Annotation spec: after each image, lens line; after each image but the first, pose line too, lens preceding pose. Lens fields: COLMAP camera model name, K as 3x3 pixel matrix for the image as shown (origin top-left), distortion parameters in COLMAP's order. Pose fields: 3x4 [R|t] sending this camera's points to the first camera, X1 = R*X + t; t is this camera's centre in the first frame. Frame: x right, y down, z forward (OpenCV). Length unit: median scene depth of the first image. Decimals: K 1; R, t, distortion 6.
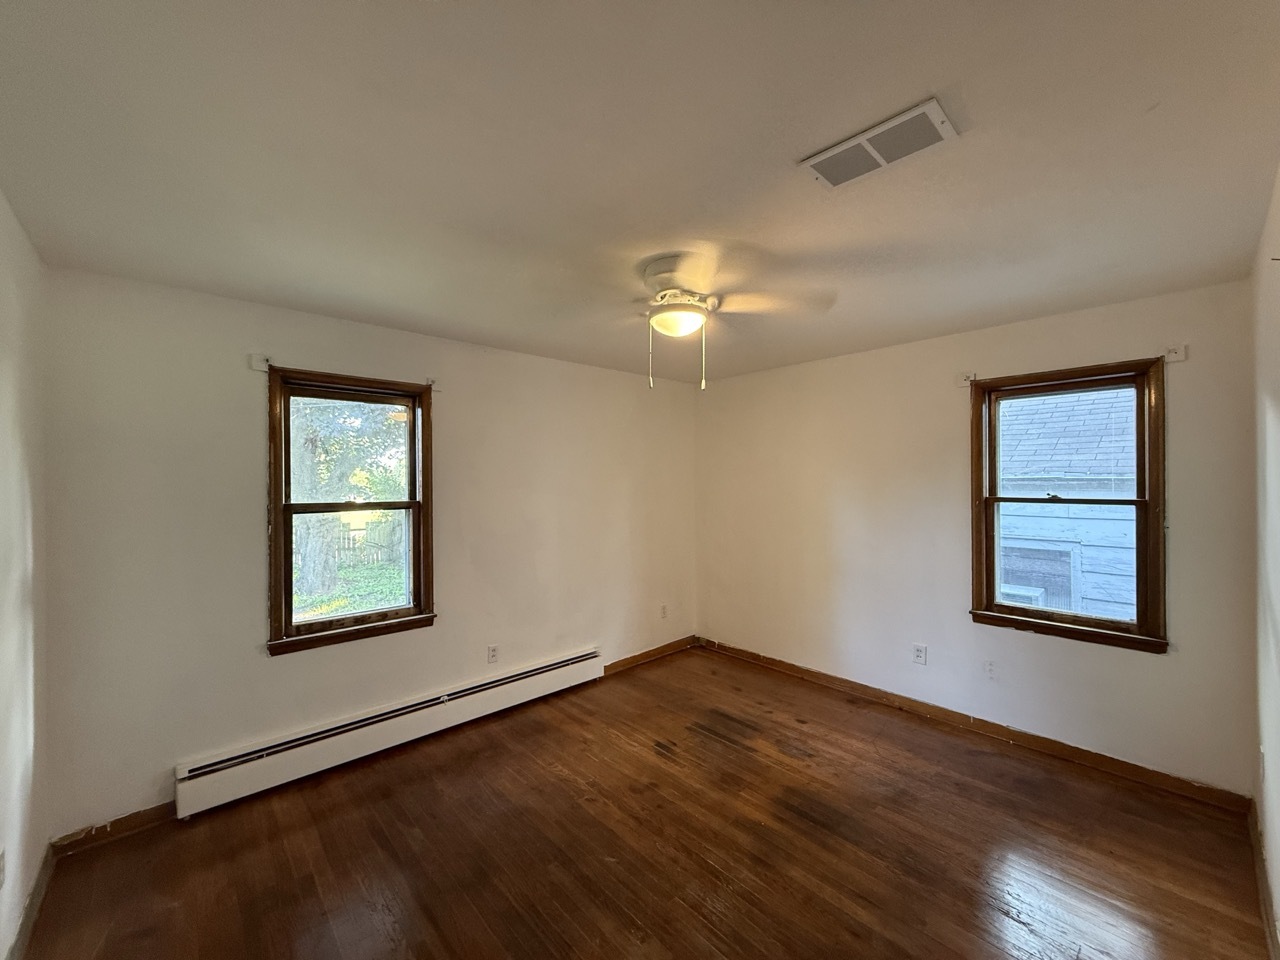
lens RADIAL K [[508.9, 0, 636.1], [0, 508.9, 475.4], [0, 0, 1]] dist [0.001369, -0.000335]
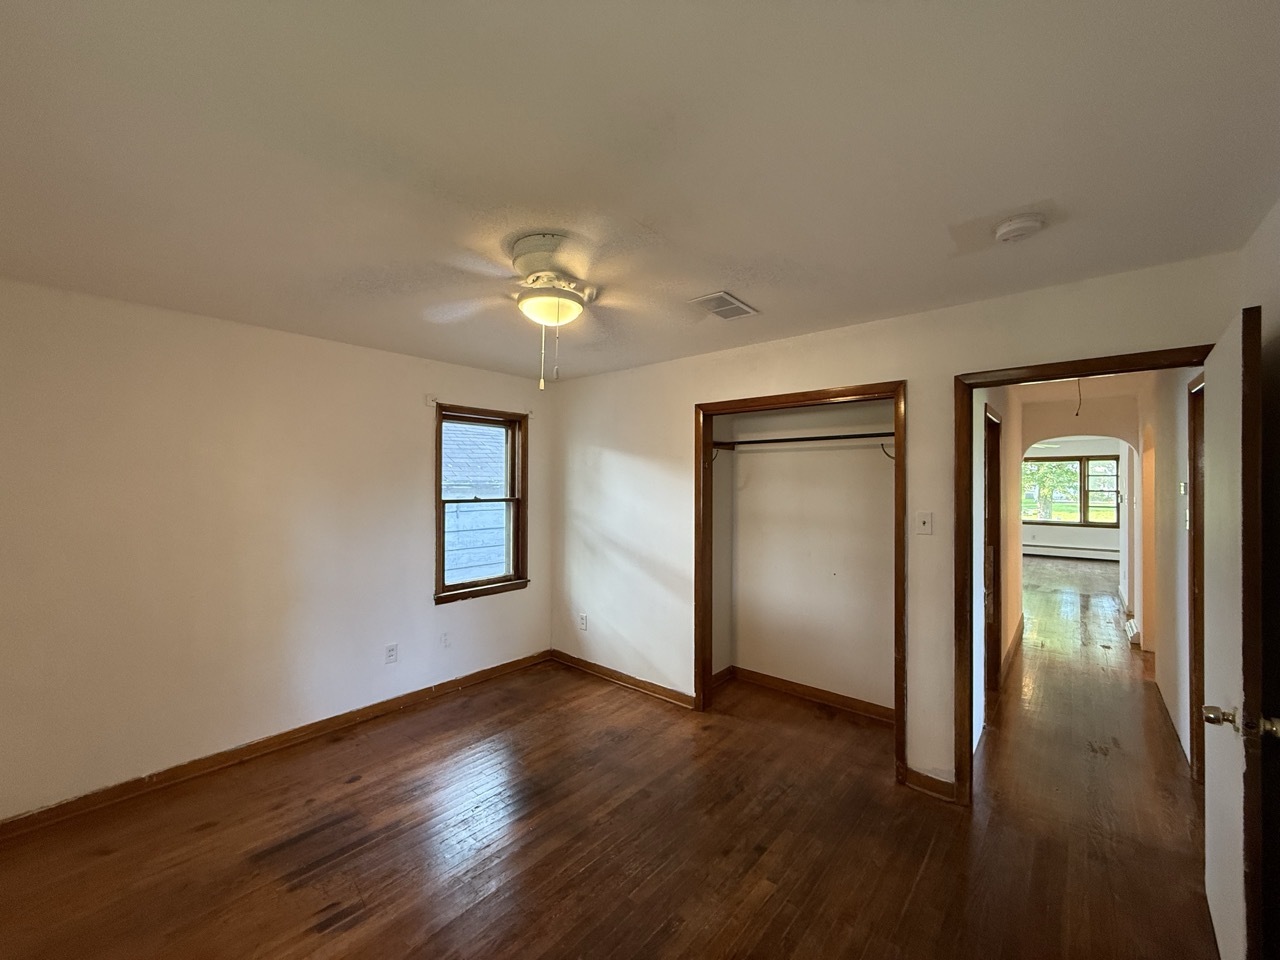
lens RADIAL K [[508.9, 0, 634.1], [0, 508.9, 476.7], [0, 0, 1]] dist [0.001369, -0.000335]
pose [[-0.111183, 0.014080, 0.993700, -0.604301], [-0.012415, 0.999802, -0.015555, 0.000270], [-0.993722, -0.014066, -0.110987, 0.707899]]
